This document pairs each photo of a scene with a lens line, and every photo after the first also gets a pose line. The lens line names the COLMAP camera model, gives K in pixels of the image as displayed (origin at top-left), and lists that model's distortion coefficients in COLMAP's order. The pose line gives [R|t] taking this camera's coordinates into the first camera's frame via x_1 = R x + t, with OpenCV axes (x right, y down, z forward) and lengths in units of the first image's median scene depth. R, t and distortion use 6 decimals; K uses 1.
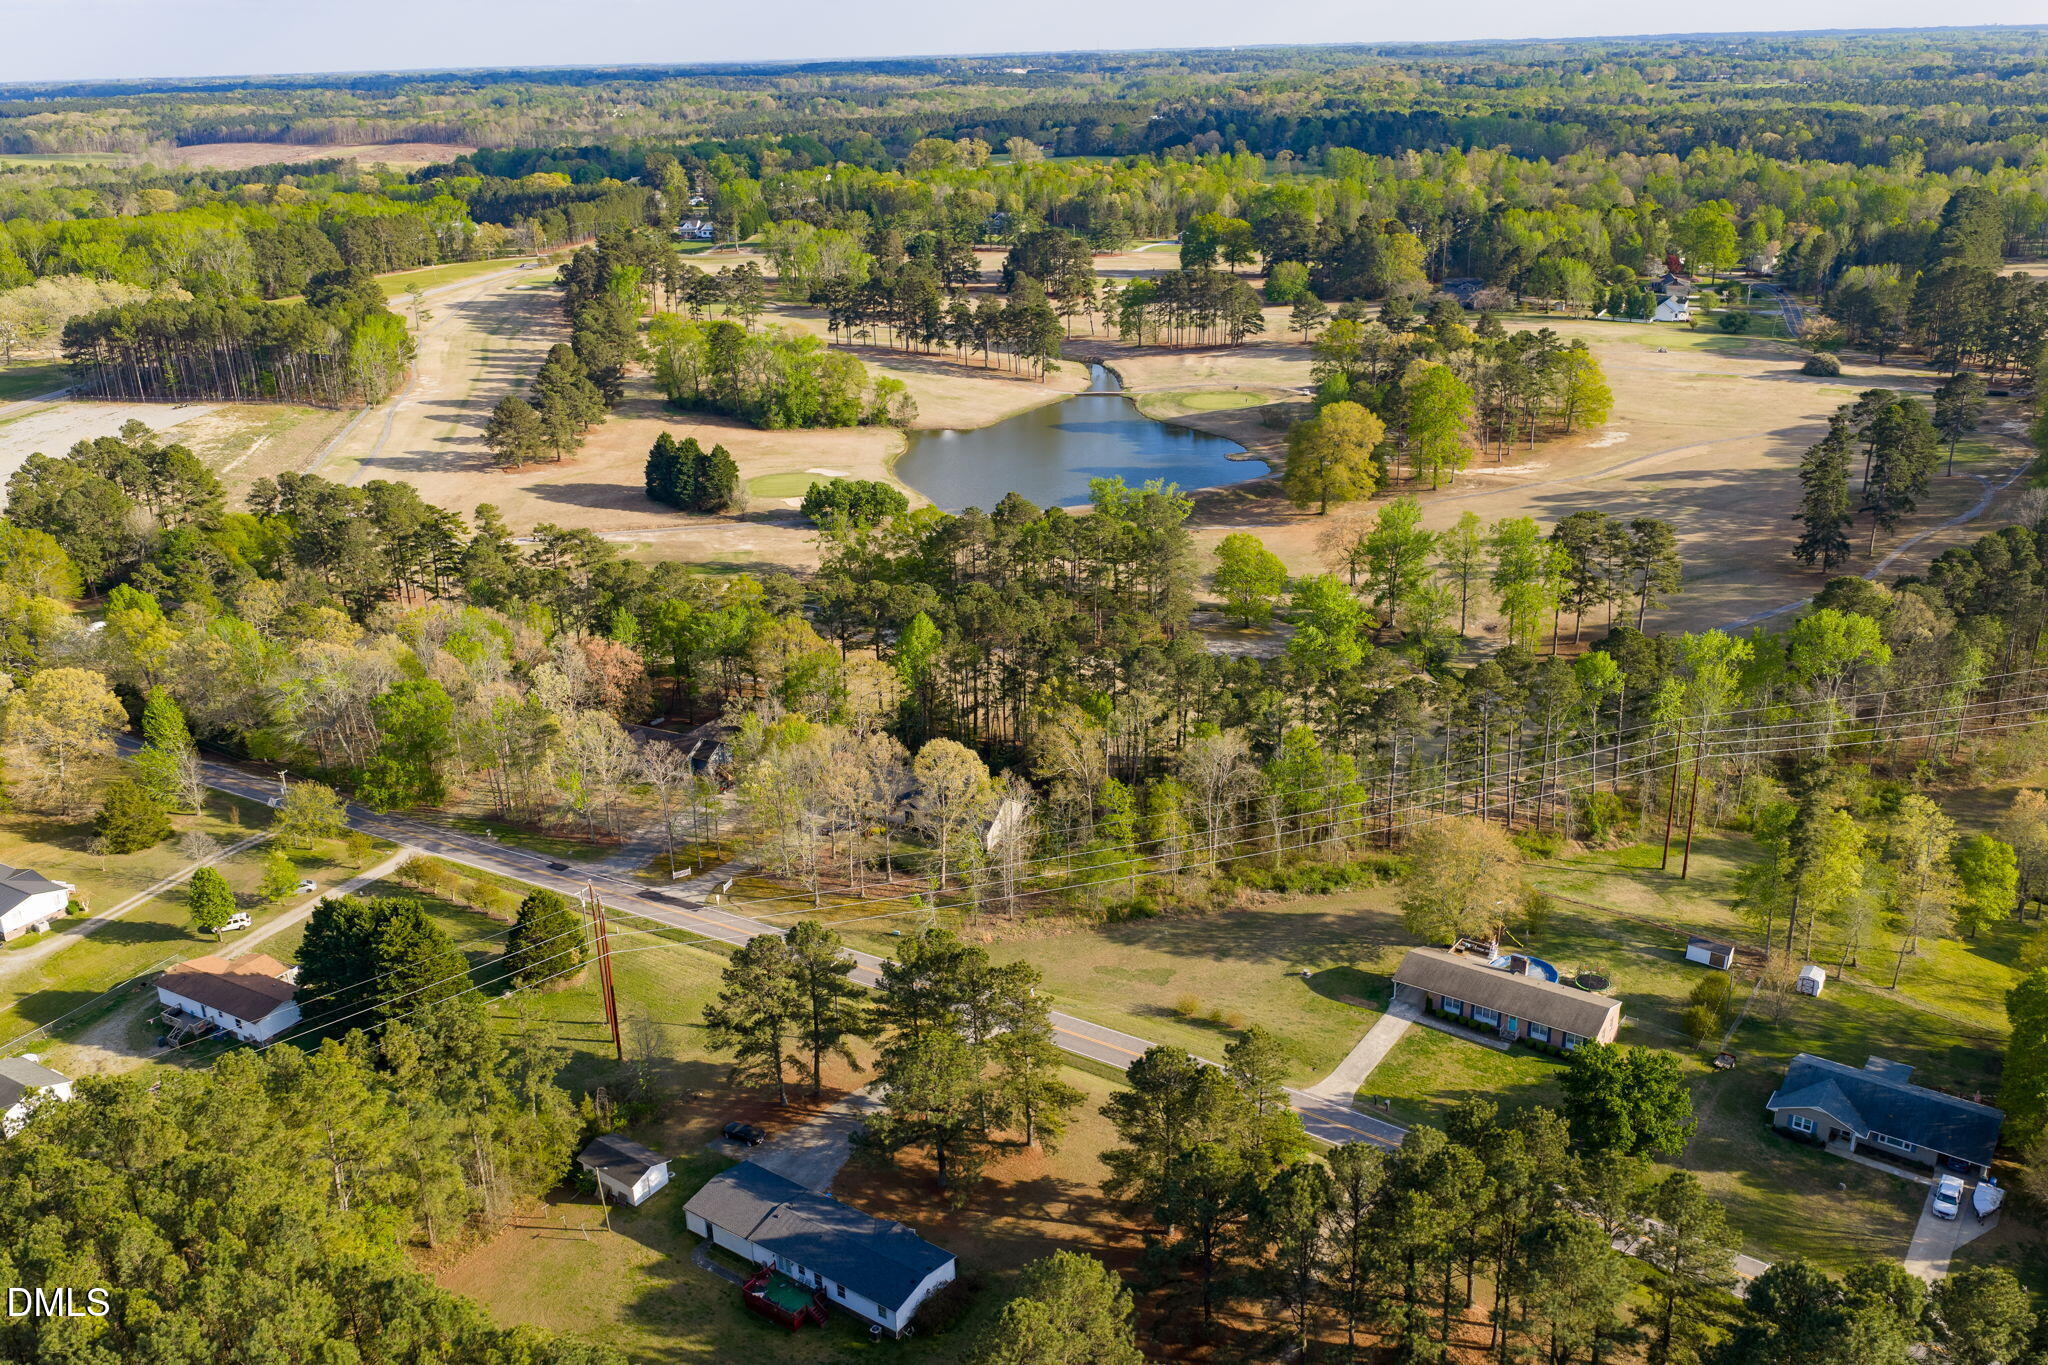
lens RADIAL K [[1691.8, 0, 1024.0], [0, 1691.8, 682.5], [0, 0, 1]] dist [0.017583, -0.024273]
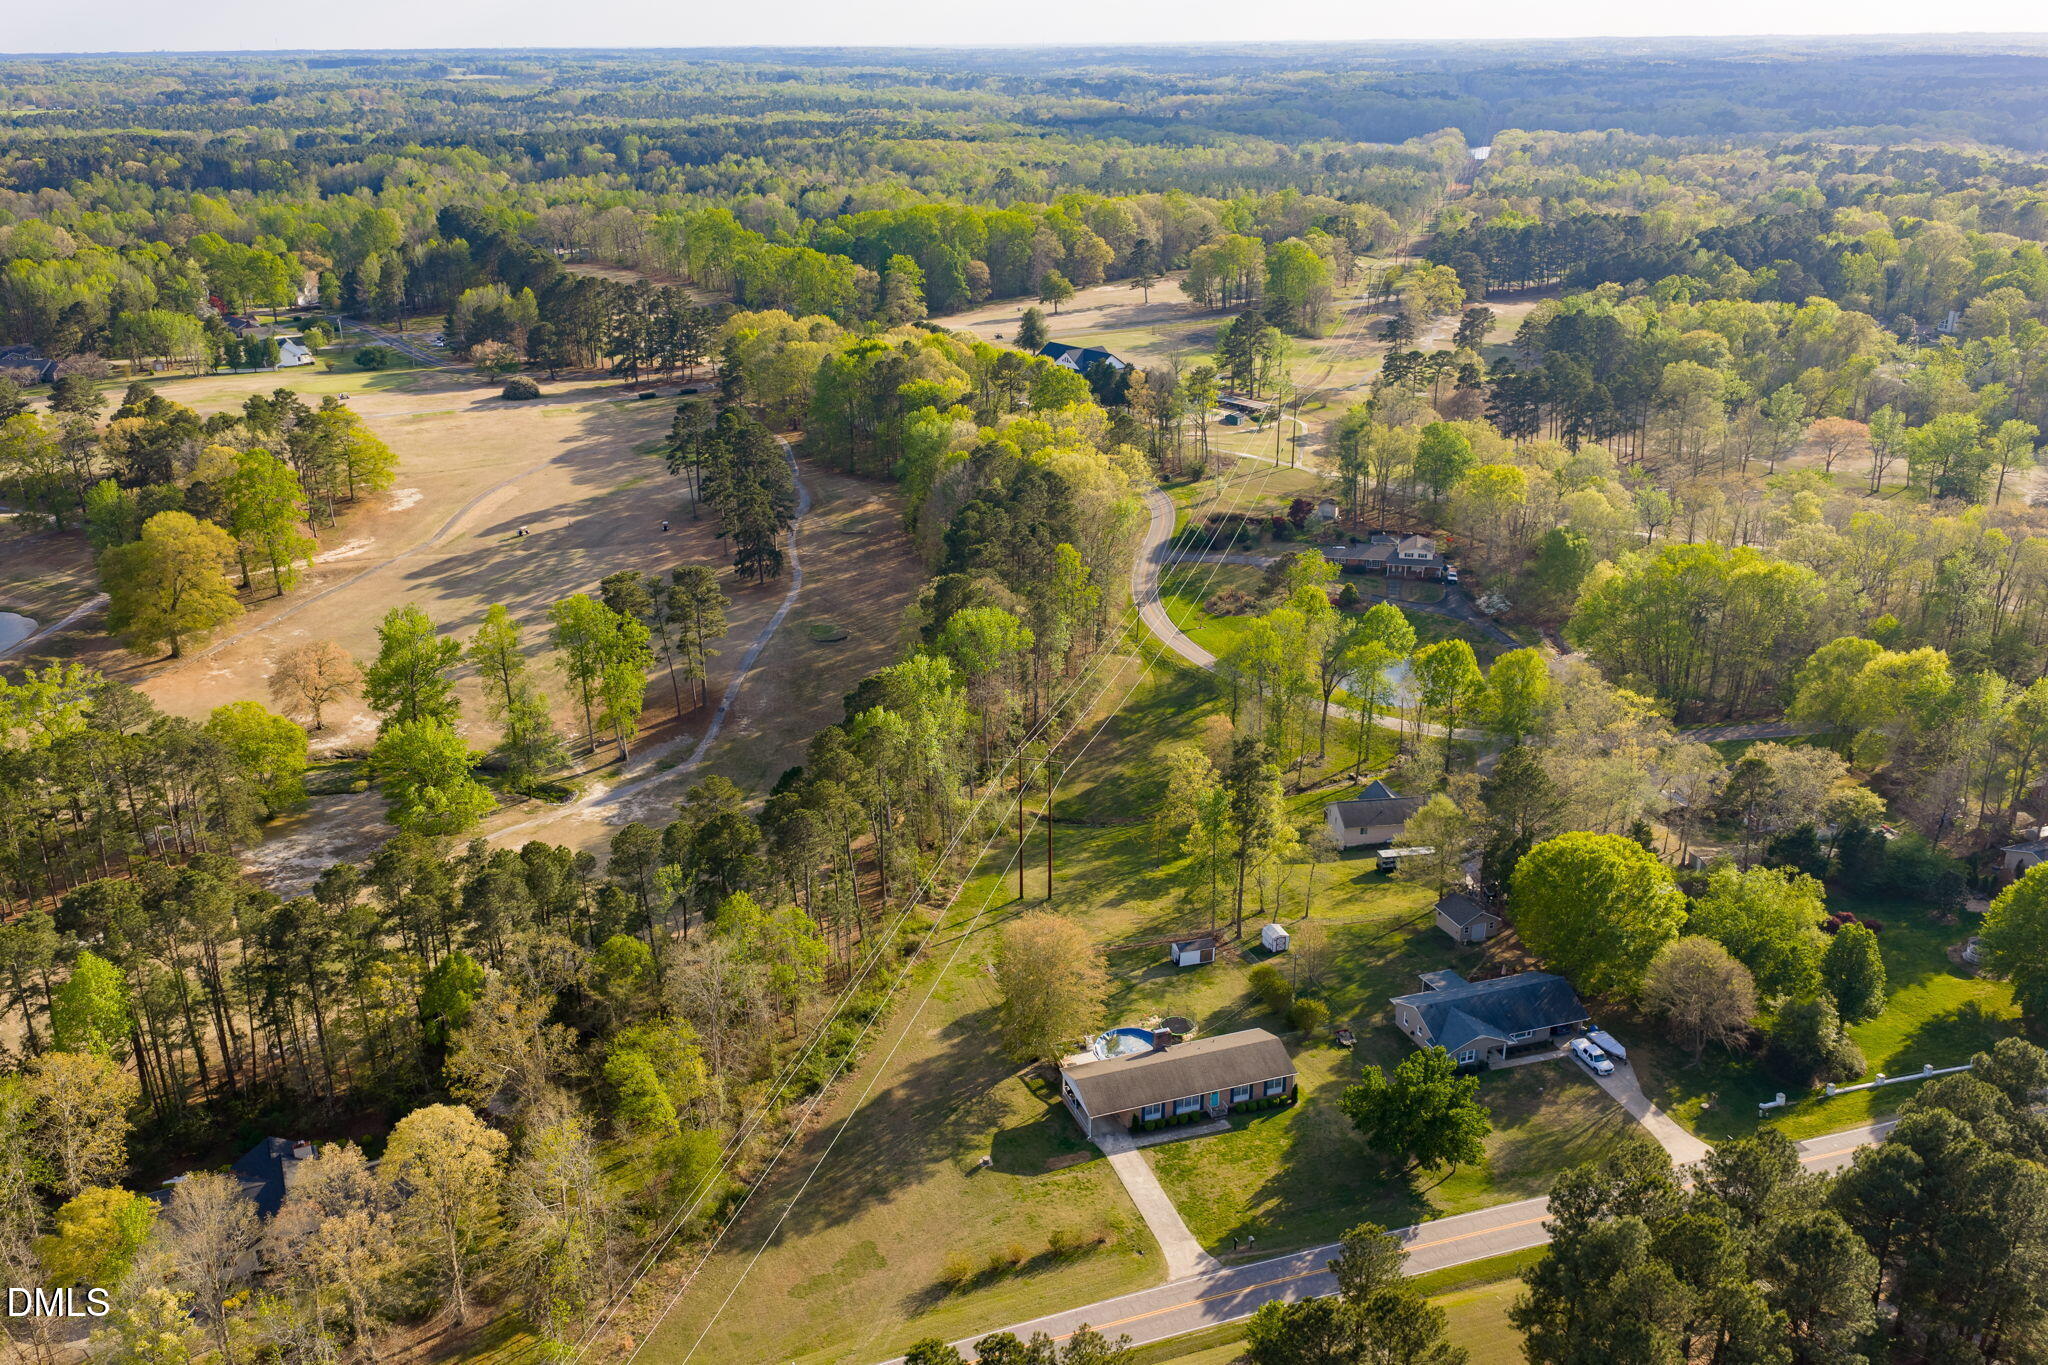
lens RADIAL K [[1691.8, 0, 1024.0], [0, 1691.8, 682.5], [0, 0, 1]] dist [0.017583, -0.024273]
pose [[0.591104, -0.269220, 0.760340, -0.194910], [0.279193, 0.952673, 0.120270, -0.073697], [-0.756734, 0.141189, 0.638294, 0.205044]]
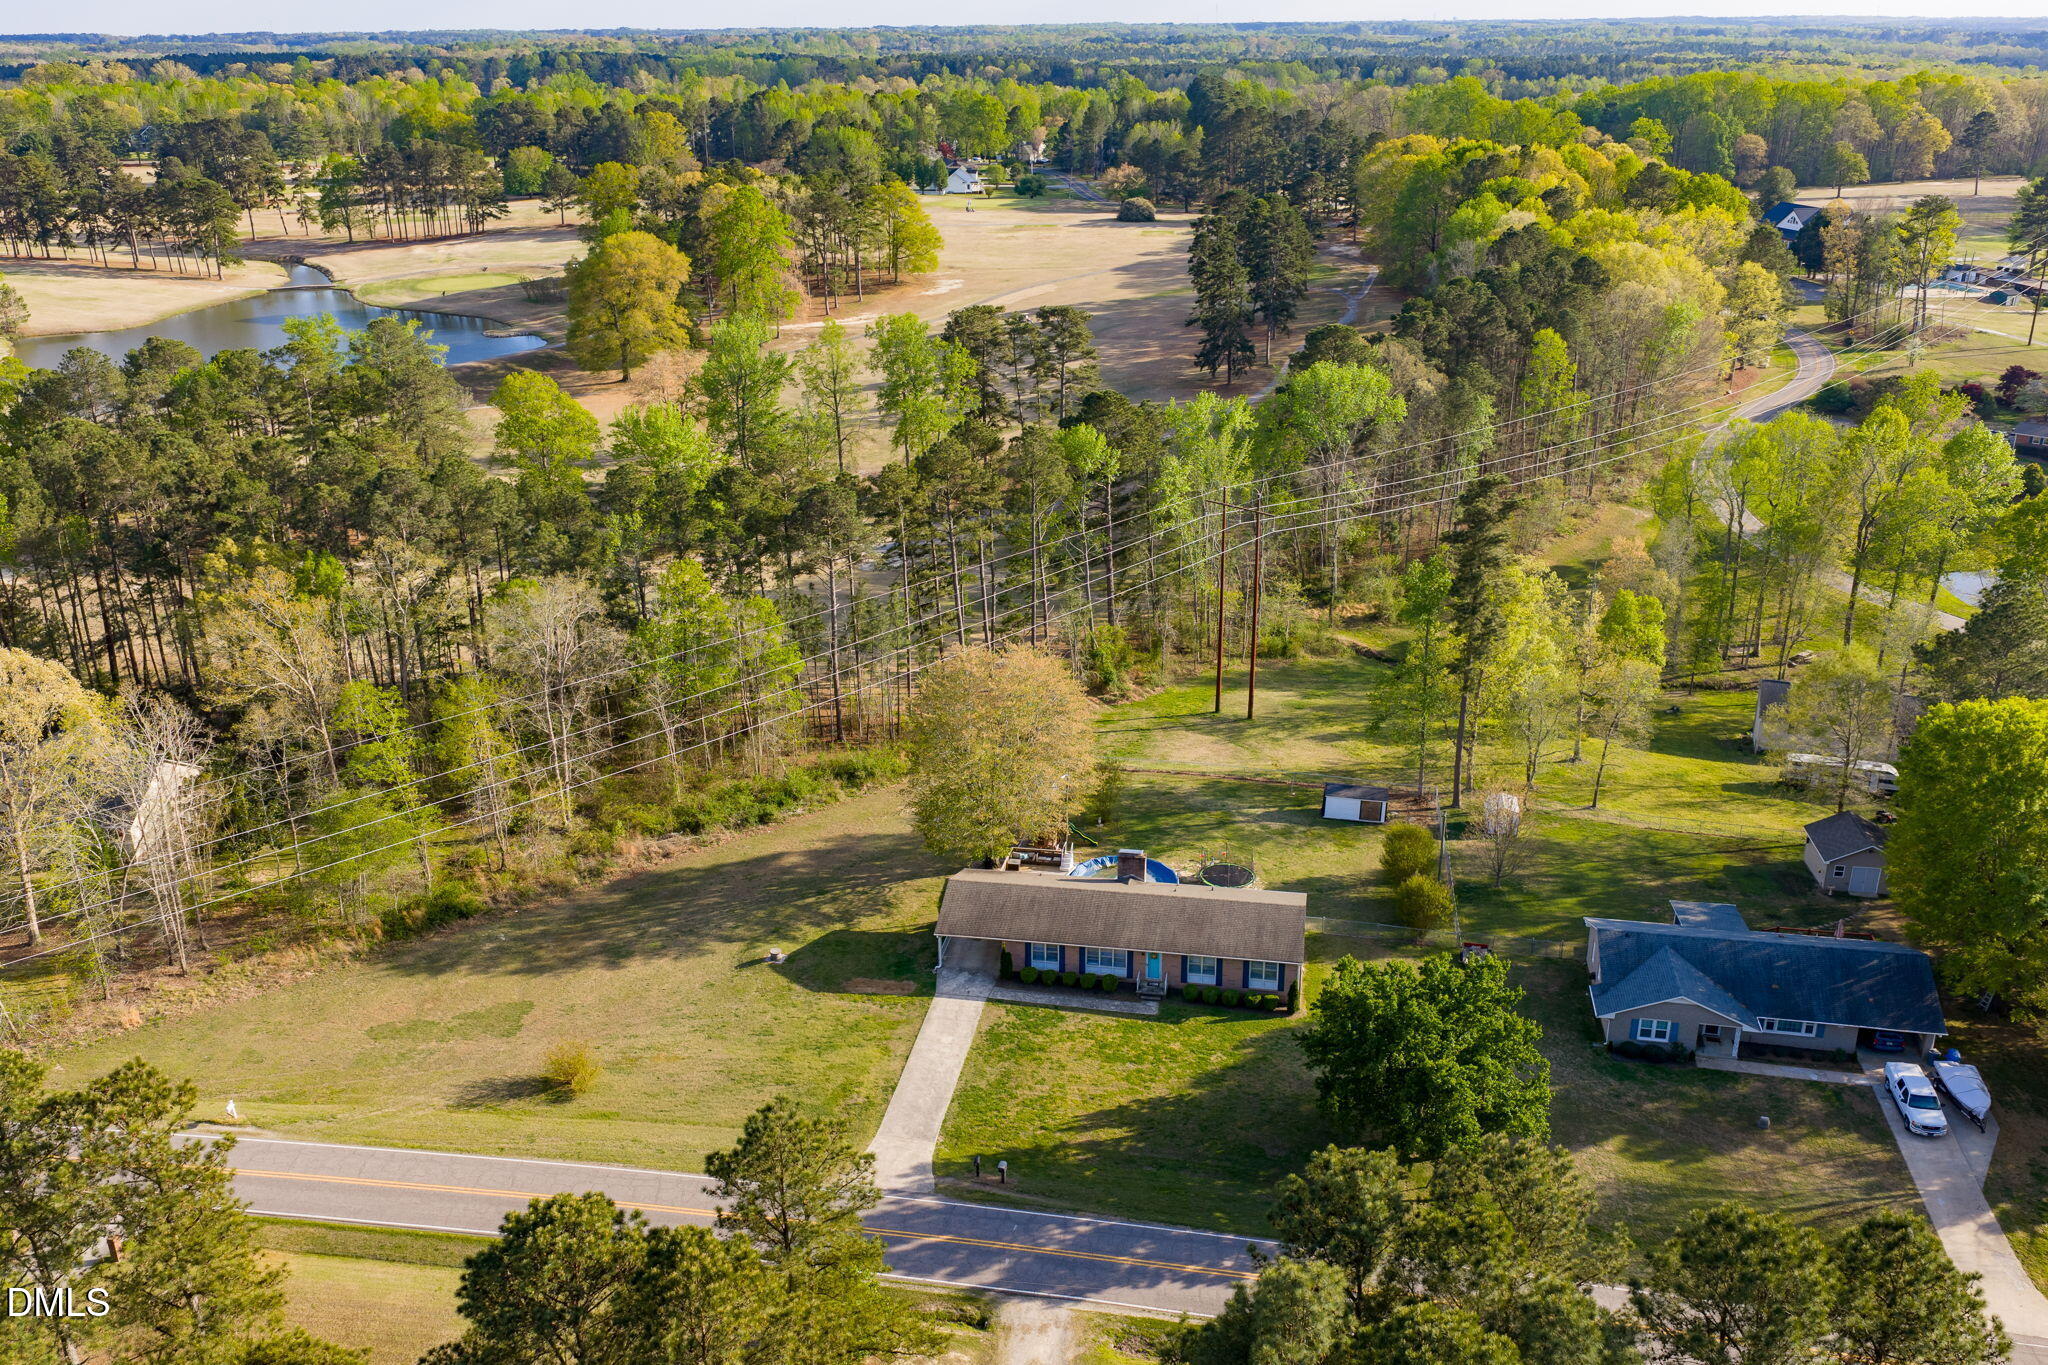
lens RADIAL K [[1692.4, 0, 1025.6], [0, 1692.4, 689.2], [0, 0, 1]] dist [0.016459, -0.017922]
pose [[0.907666, -0.139382, 0.395872, 0.016710], [0.136927, 0.989976, 0.034610, 0.038058], [-0.396728, 0.022791, 0.917653, 0.225409]]
